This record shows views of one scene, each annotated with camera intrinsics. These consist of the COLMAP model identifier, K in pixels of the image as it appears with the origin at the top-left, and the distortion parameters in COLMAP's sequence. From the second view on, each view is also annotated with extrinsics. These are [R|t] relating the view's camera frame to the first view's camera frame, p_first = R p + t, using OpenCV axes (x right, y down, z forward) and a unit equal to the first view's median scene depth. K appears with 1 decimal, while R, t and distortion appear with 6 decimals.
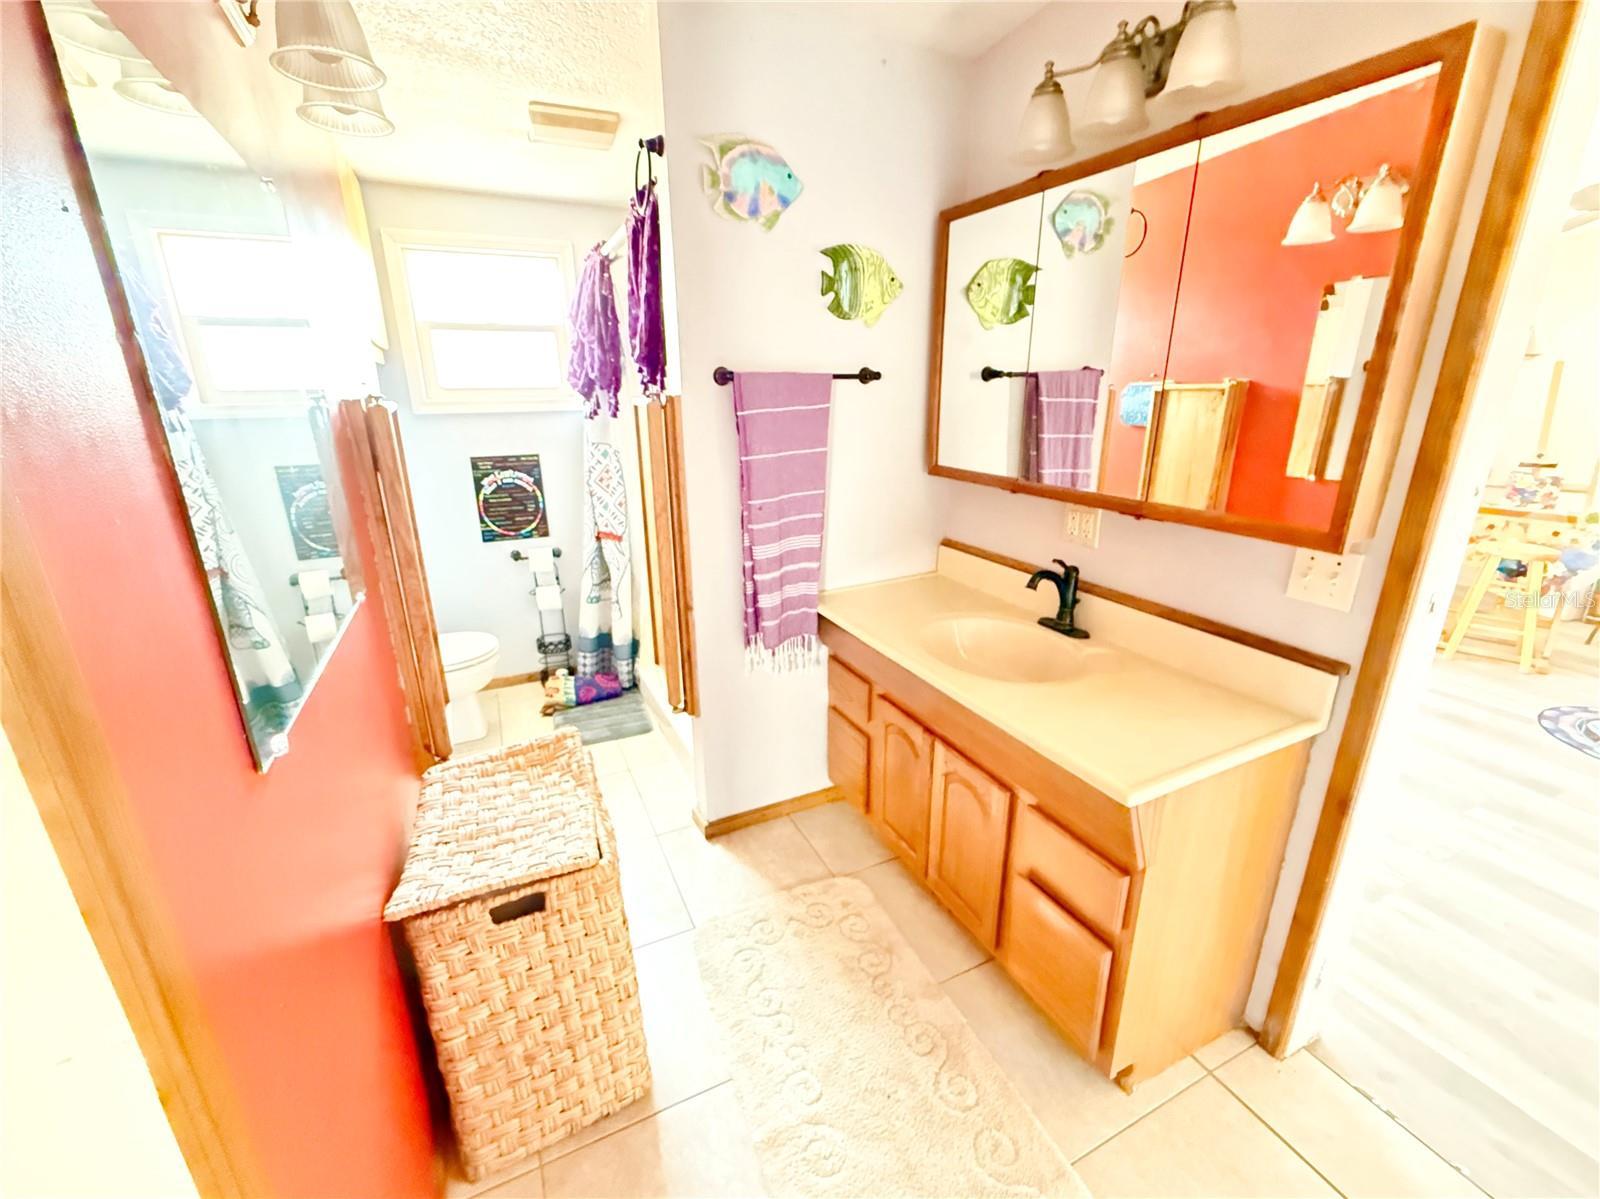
lens RADIAL K [[676.7, 0, 795.8], [0, 676.7, 603.4], [0, 0, 1]] dist [-0.002430, -0.000360]
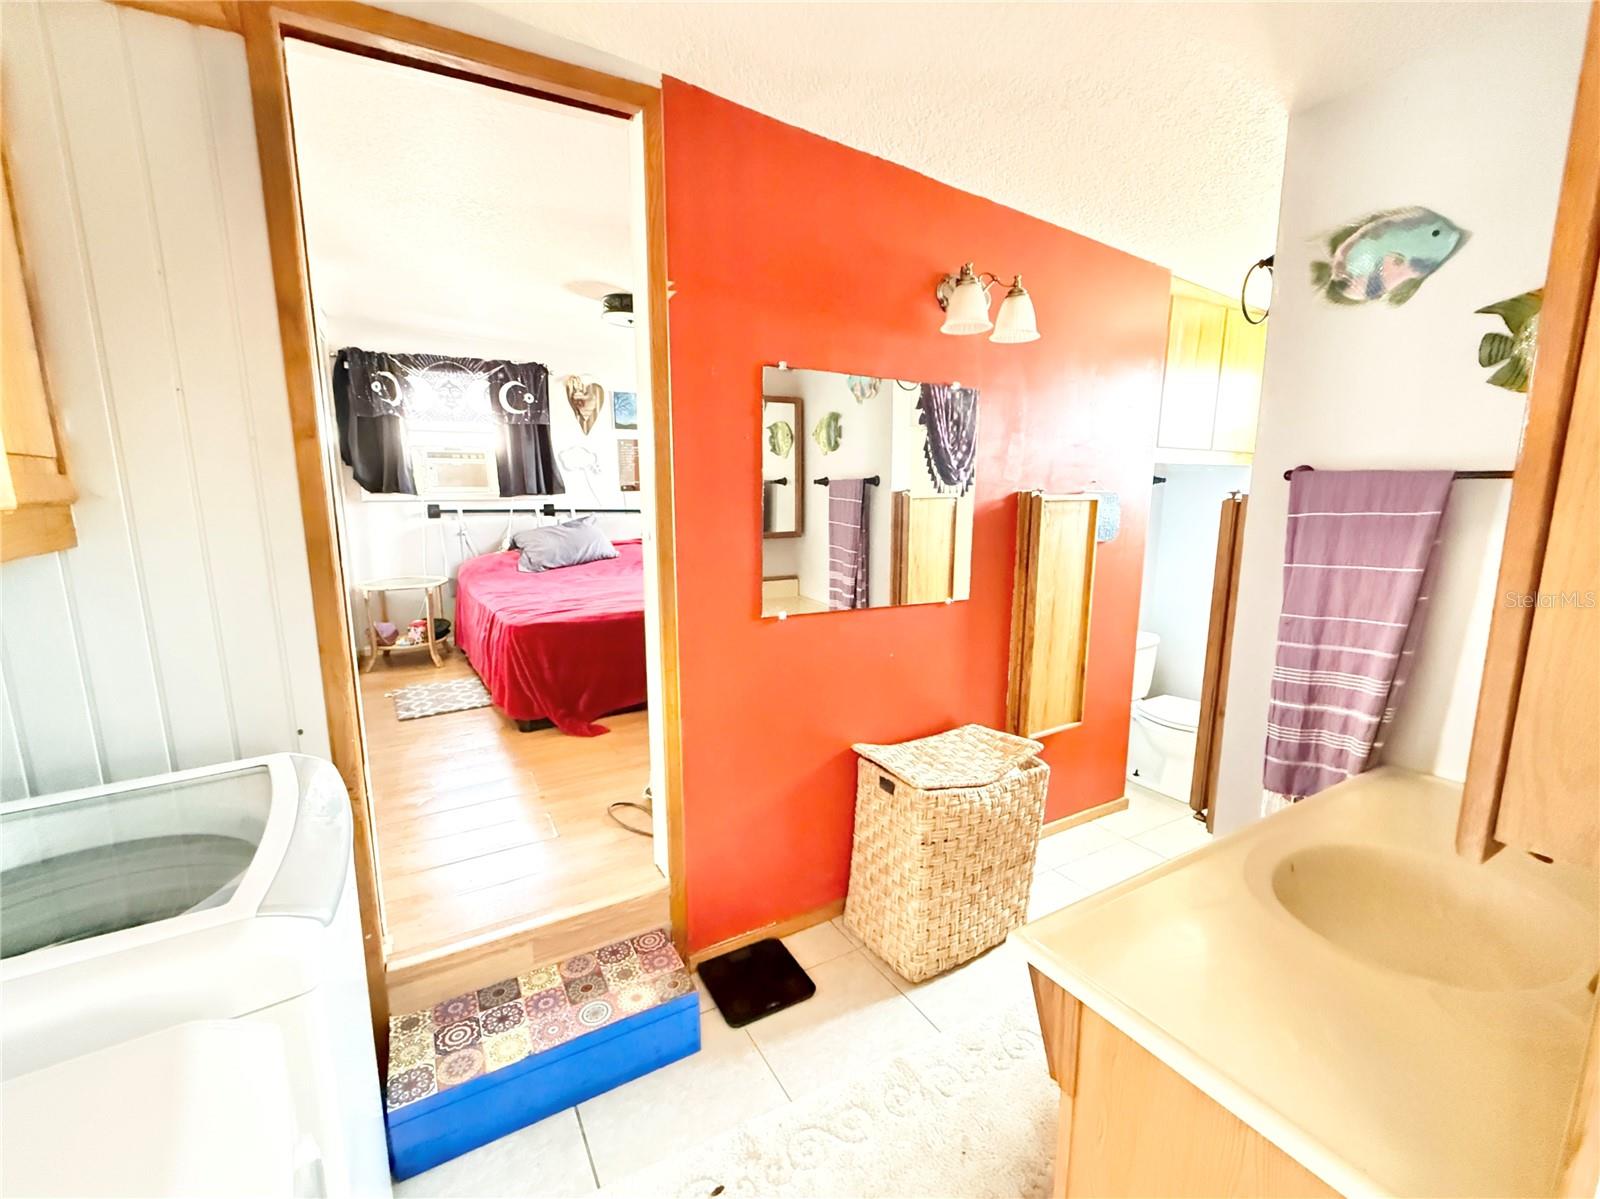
lens RADIAL K [[676.7, 0, 795.8], [0, 676.7, 603.4], [0, 0, 1]] dist [-0.002430, -0.000360]
pose [[0.059039, 0.176852, -0.982465, 0.957436], [-0.310314, 0.938674, 0.150321, -0.128718], [0.948799, 0.295998, 0.110298, 0.389256]]
